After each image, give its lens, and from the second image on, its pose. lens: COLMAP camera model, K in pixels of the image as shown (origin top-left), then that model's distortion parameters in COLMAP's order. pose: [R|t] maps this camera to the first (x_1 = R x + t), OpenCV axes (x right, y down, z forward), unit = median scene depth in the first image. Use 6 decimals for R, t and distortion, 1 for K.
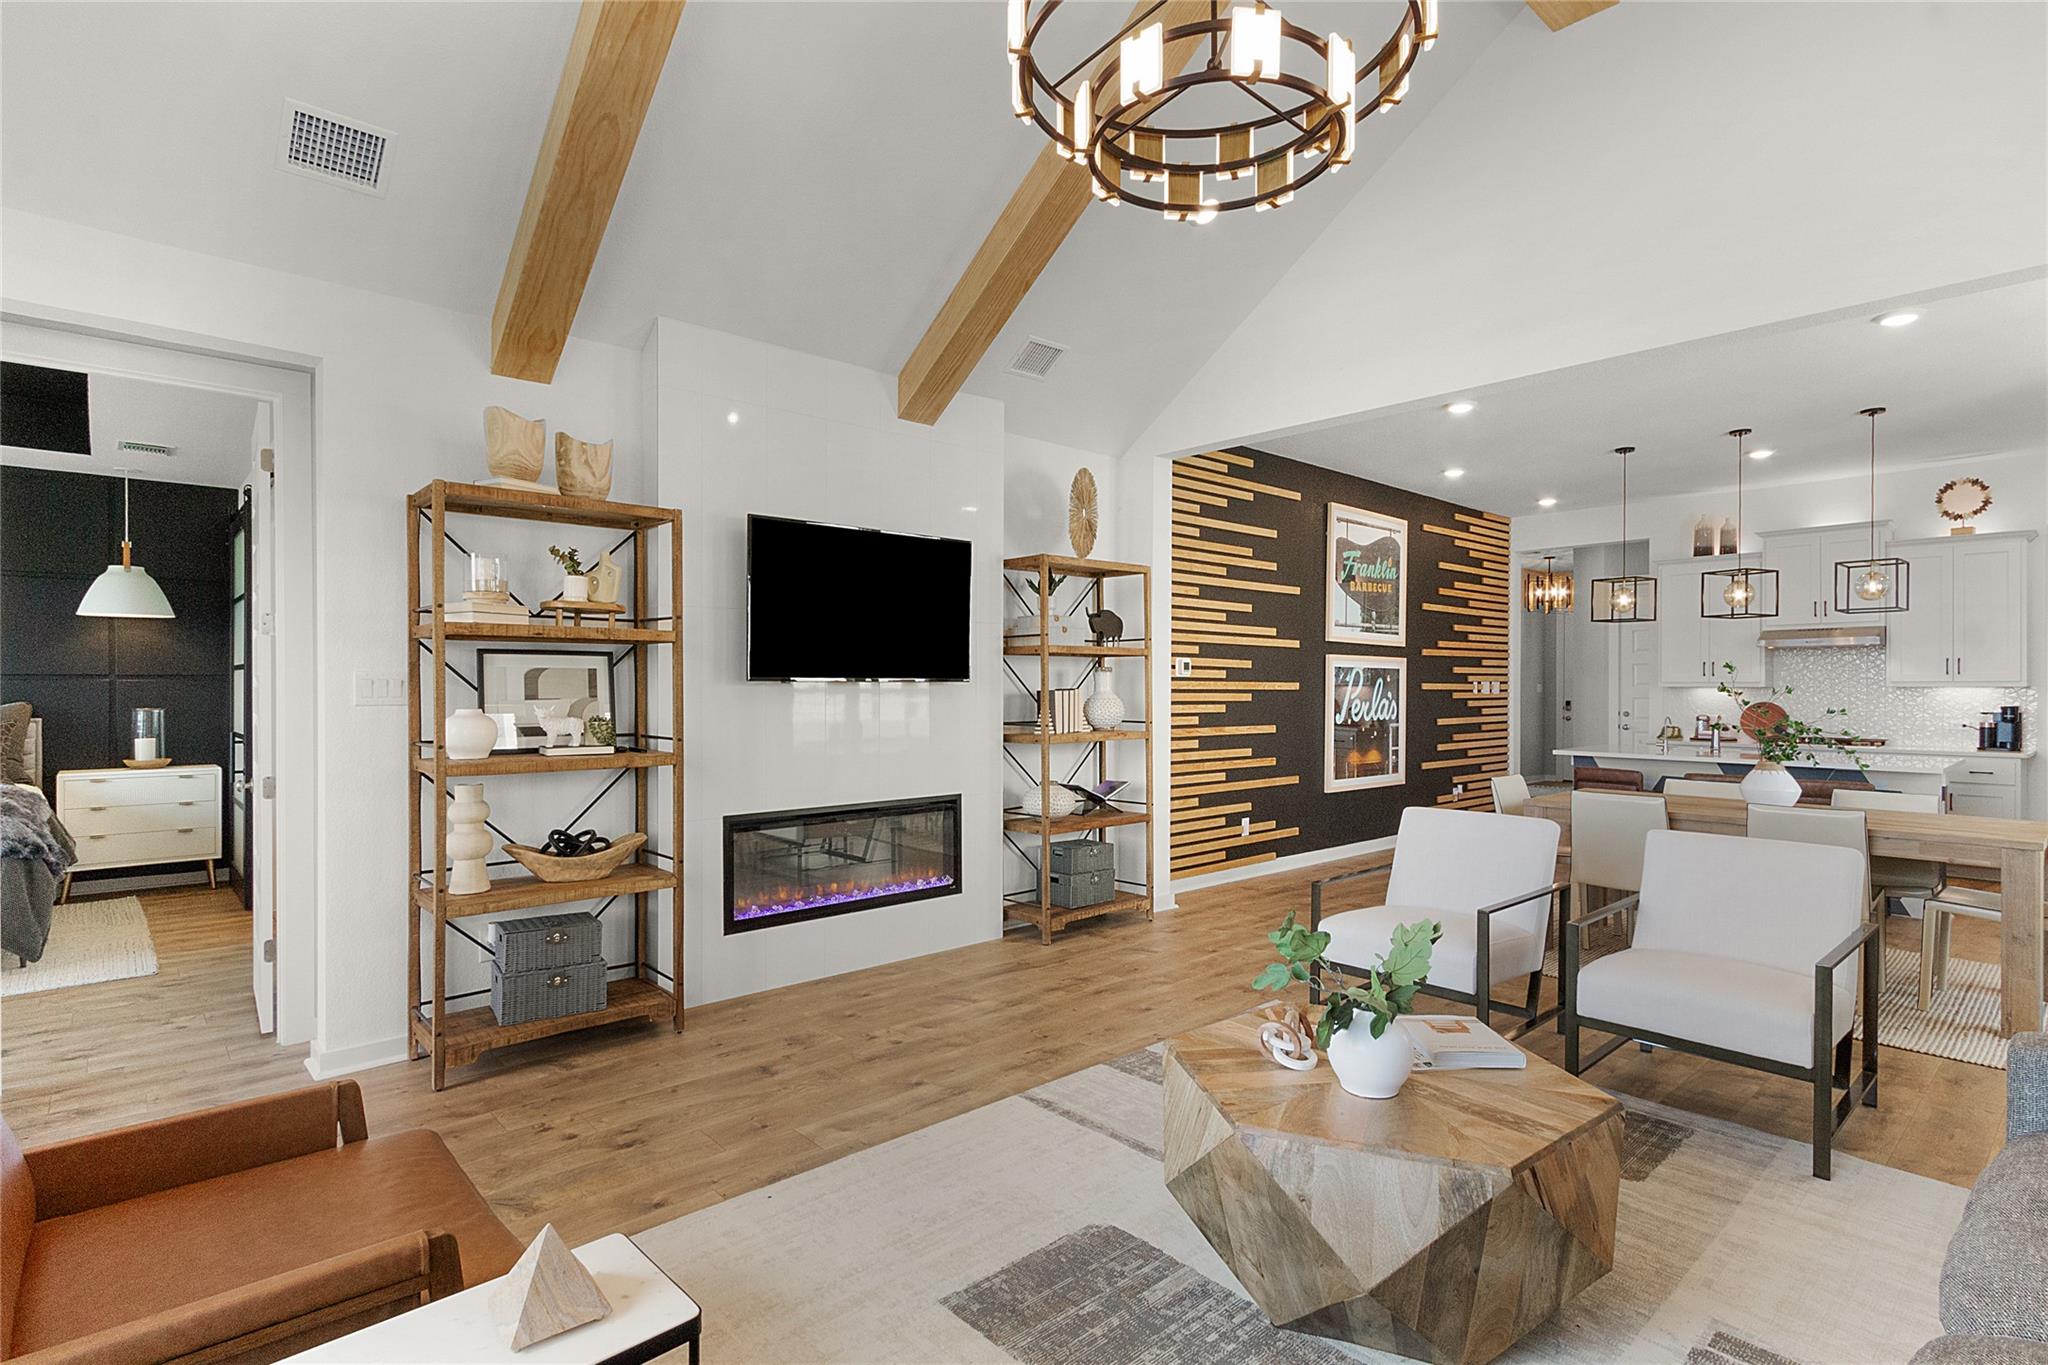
lens RADIAL K [[1012.3, 0, 1007.5], [0, 1012.3, 686.5], [0, 0, 1]] dist [-0.004384, -0.000277]
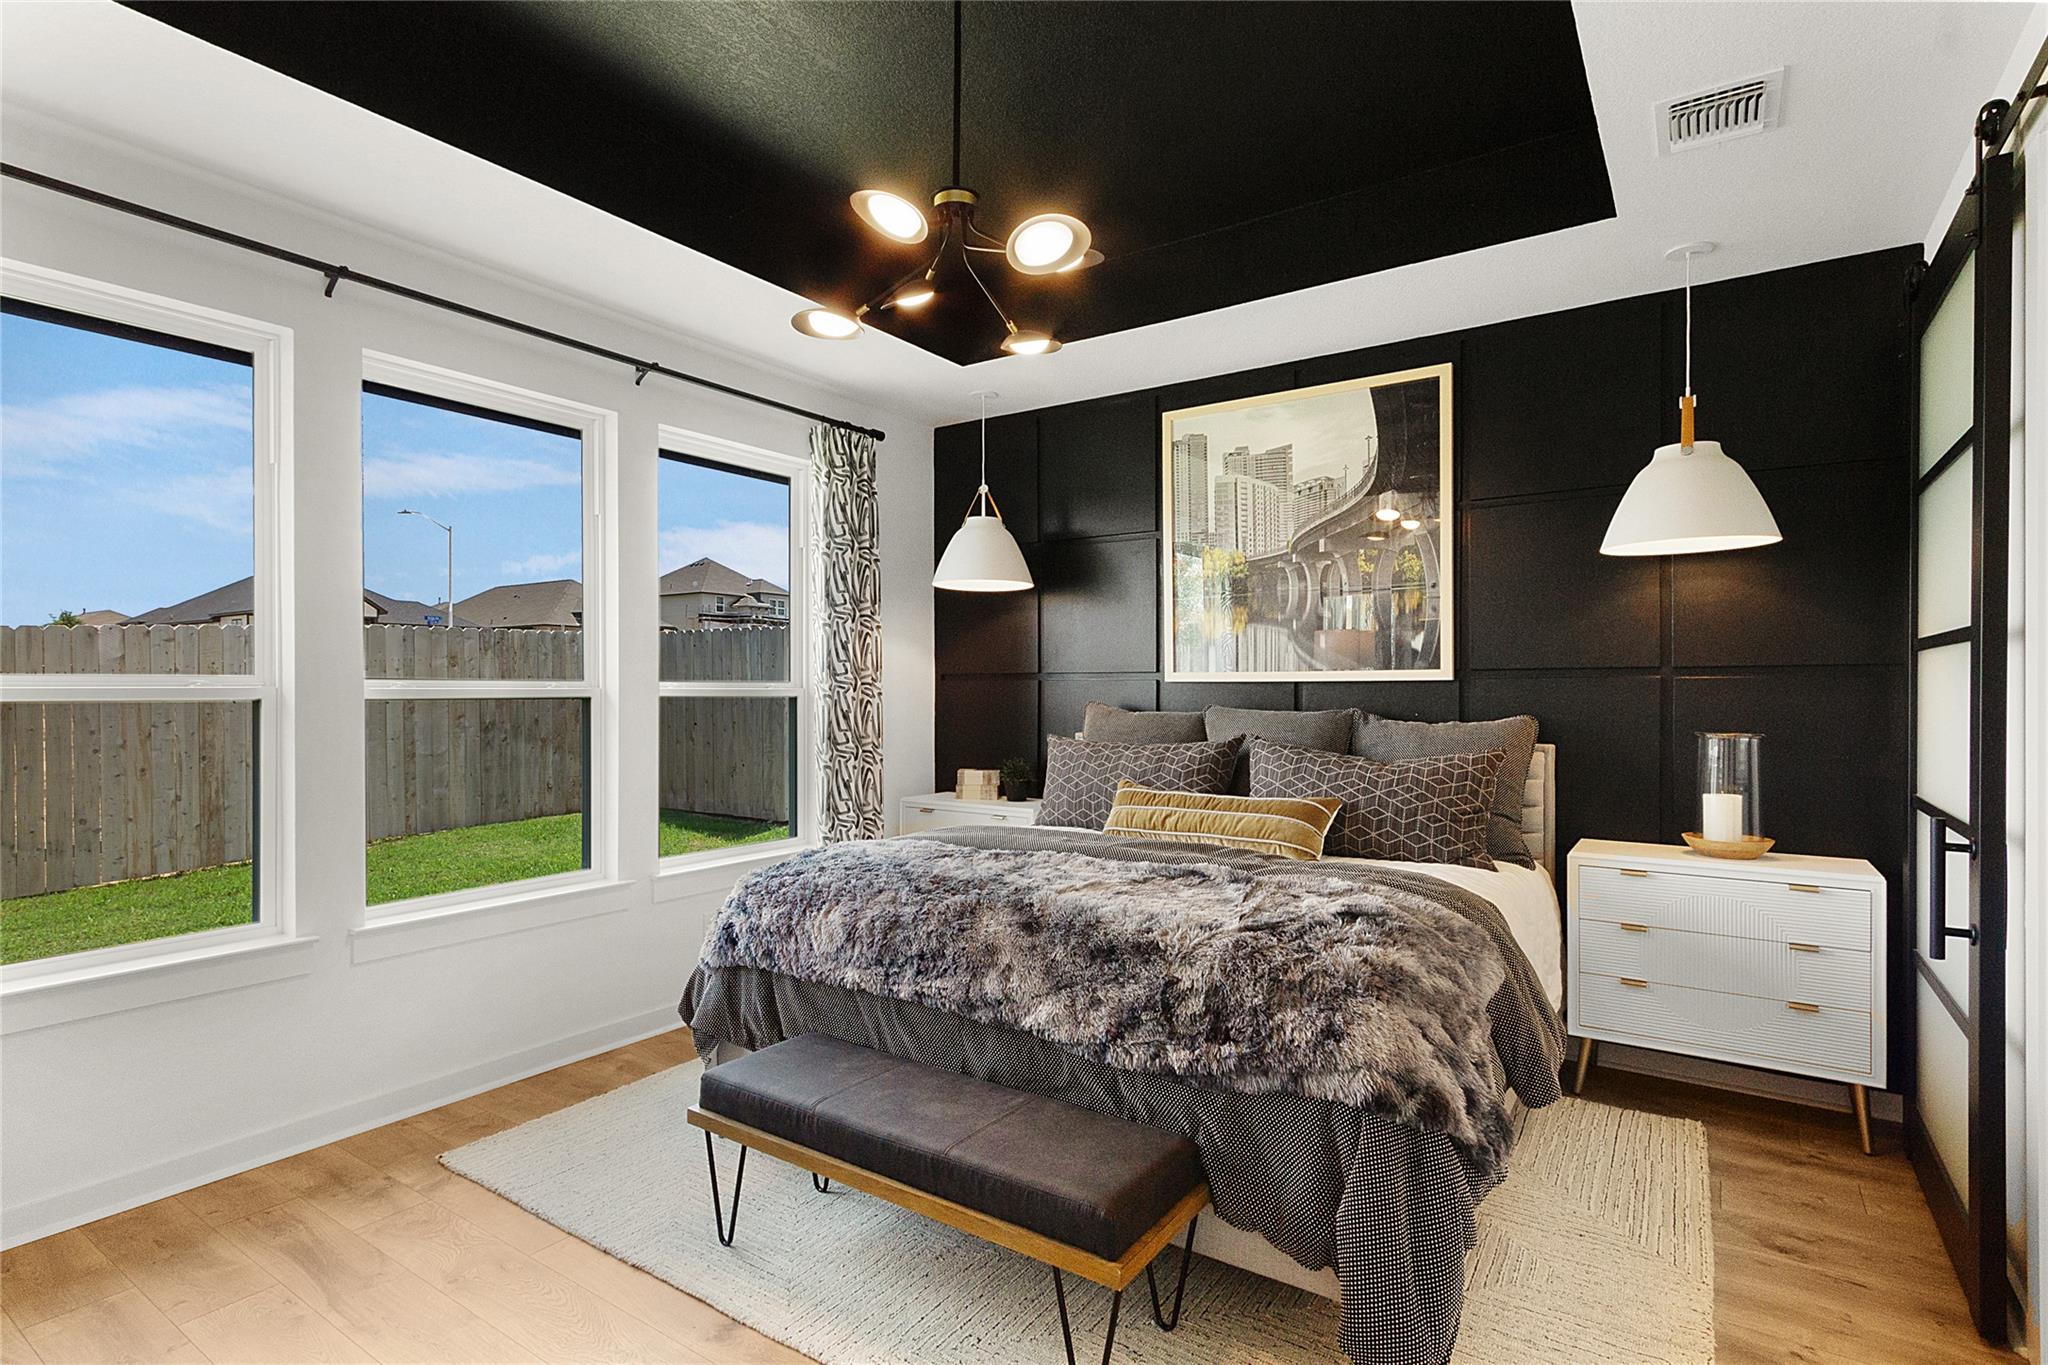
lens RADIAL K [[1012.3, 0, 1002.6], [0, 1012.3, 687.8], [0, 0, 1]] dist [-0.004384, -0.000277]
pose [[0.223549, 0.003023, -0.974688, -0.463852], [-0.003917, 0.999990, 0.002203, -0.000270], [0.974685, 0.003325, 0.223559, 0.560345]]
